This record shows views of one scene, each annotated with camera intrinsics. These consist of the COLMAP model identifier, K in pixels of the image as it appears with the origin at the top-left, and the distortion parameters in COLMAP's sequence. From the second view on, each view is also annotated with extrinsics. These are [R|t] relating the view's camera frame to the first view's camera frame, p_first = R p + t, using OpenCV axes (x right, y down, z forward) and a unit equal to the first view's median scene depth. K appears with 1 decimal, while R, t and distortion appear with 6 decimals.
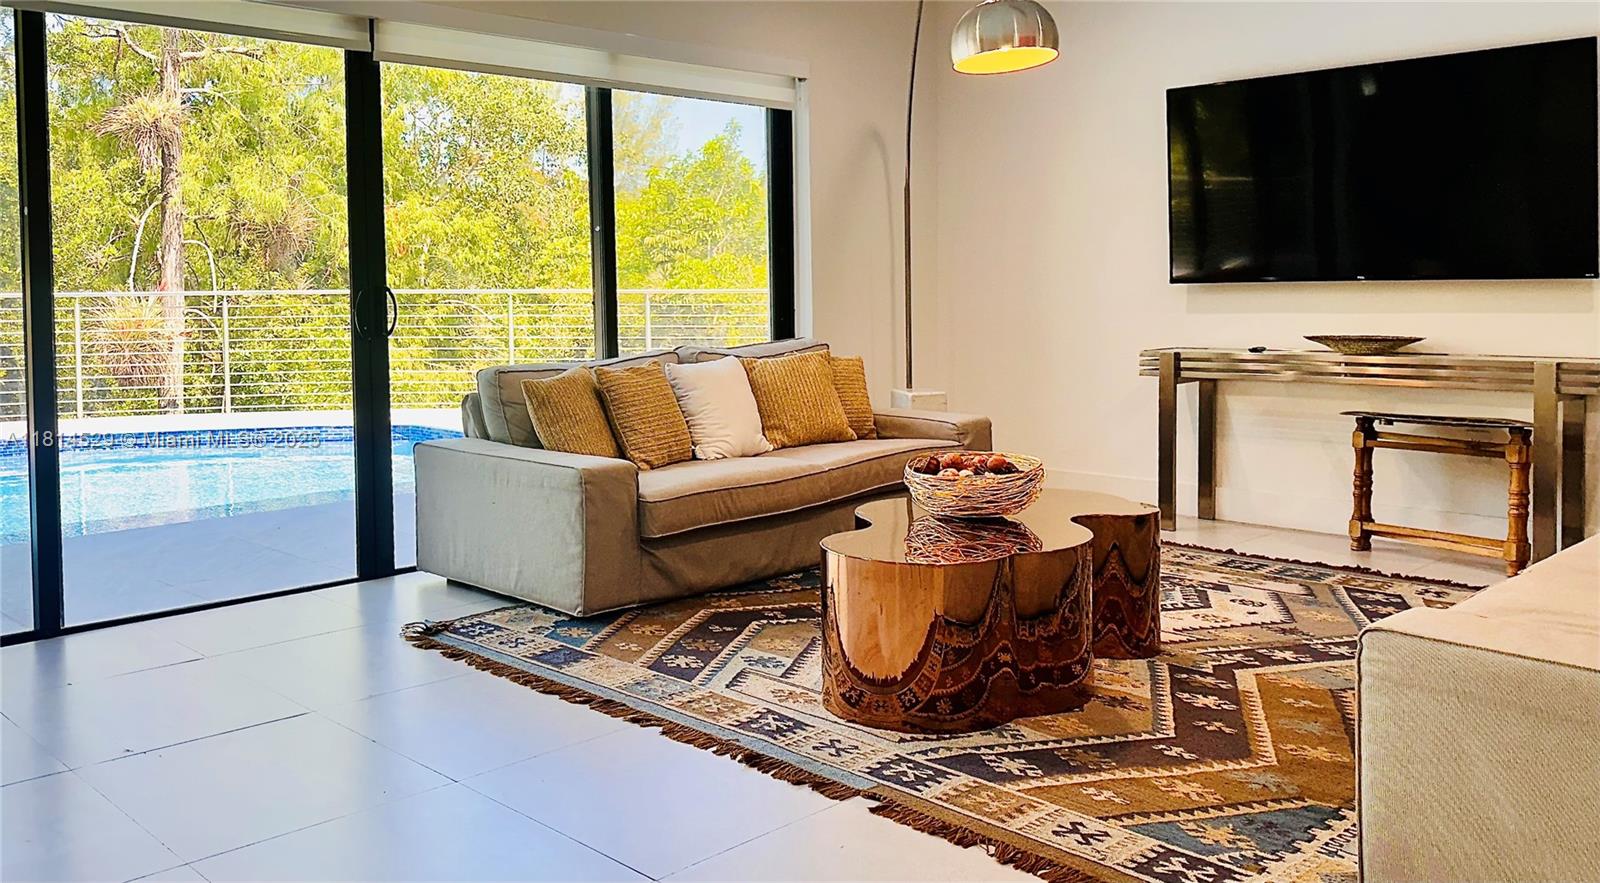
lens RADIAL K [[1033.4, 0, 798.4], [0, 1033.4, 429.9], [0, 0, 1]] dist [0.015821, 0.001838]
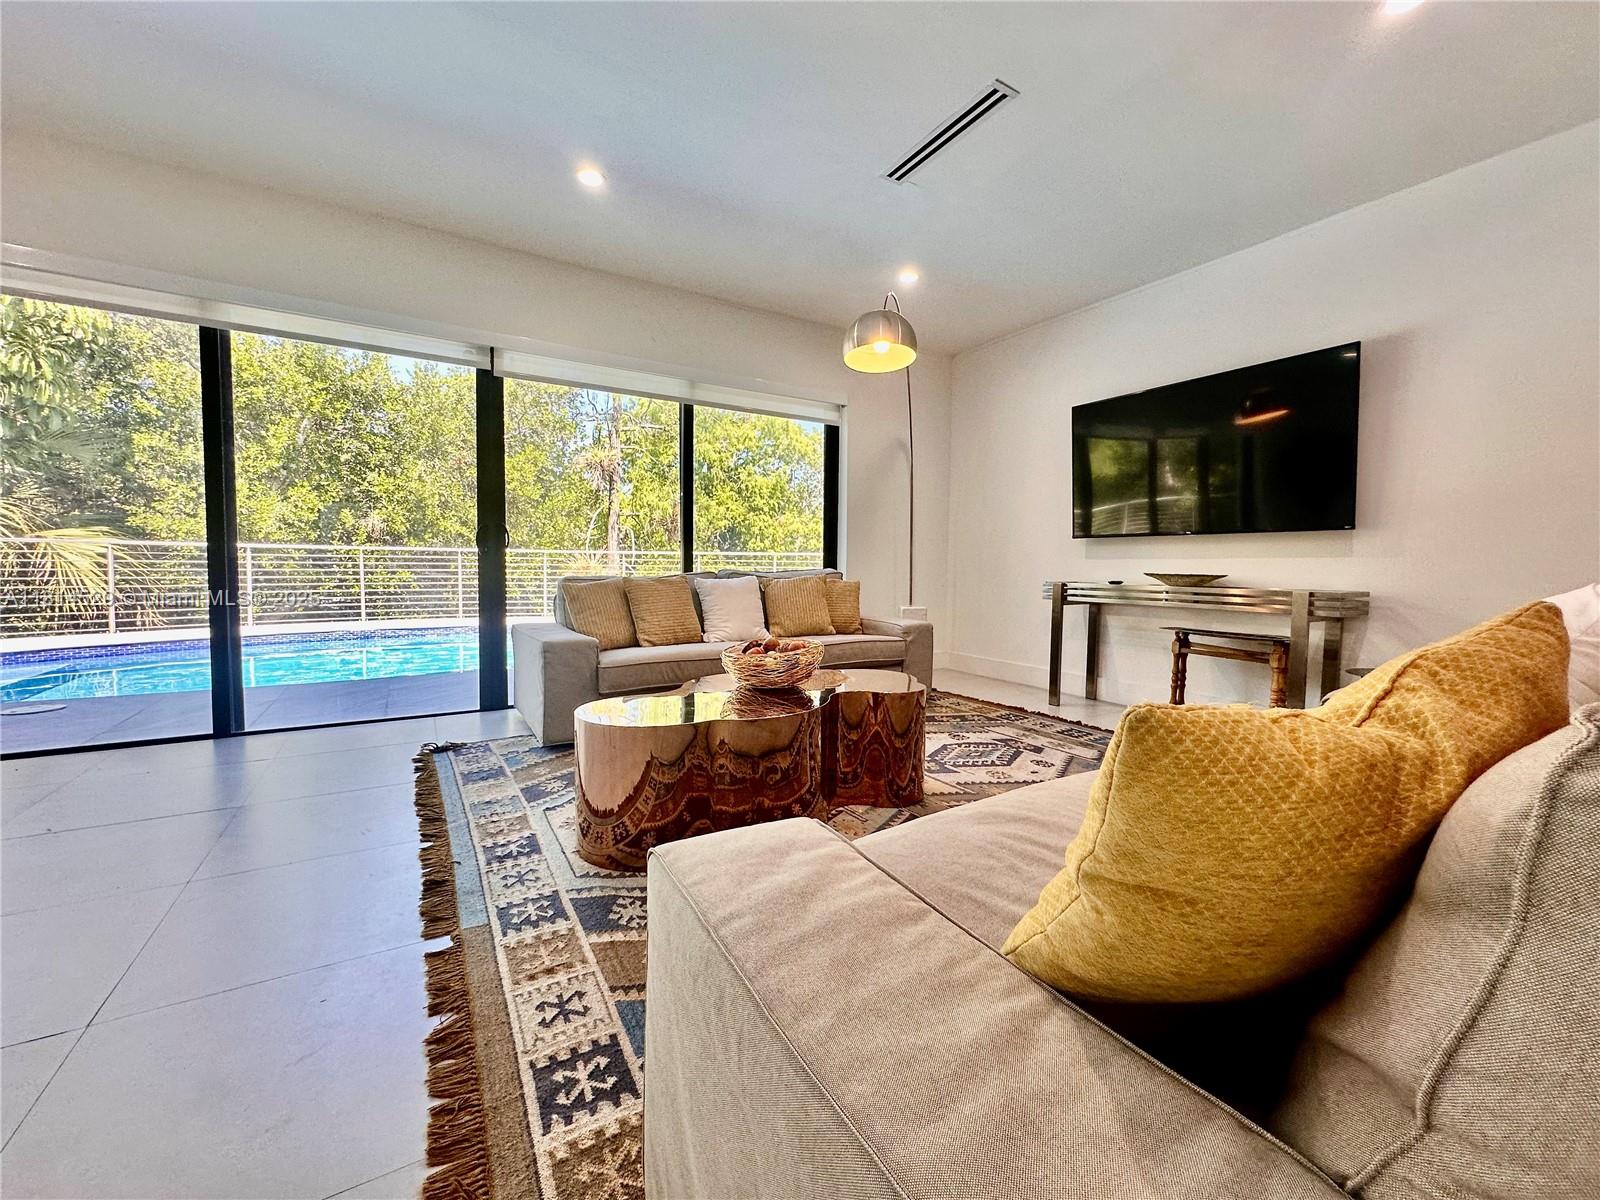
lens RADIAL K [[634.7, 0, 803.2], [0, 634.7, 614.6], [0, 0, 1]] dist [-0.006513, -0.000619]
pose [[0.993340, 0.035695, -0.109555, 0.132640], [-0.038335, 0.999021, -0.022086, 0.003593], [0.108660, 0.026139, 0.993735, 0.098231]]
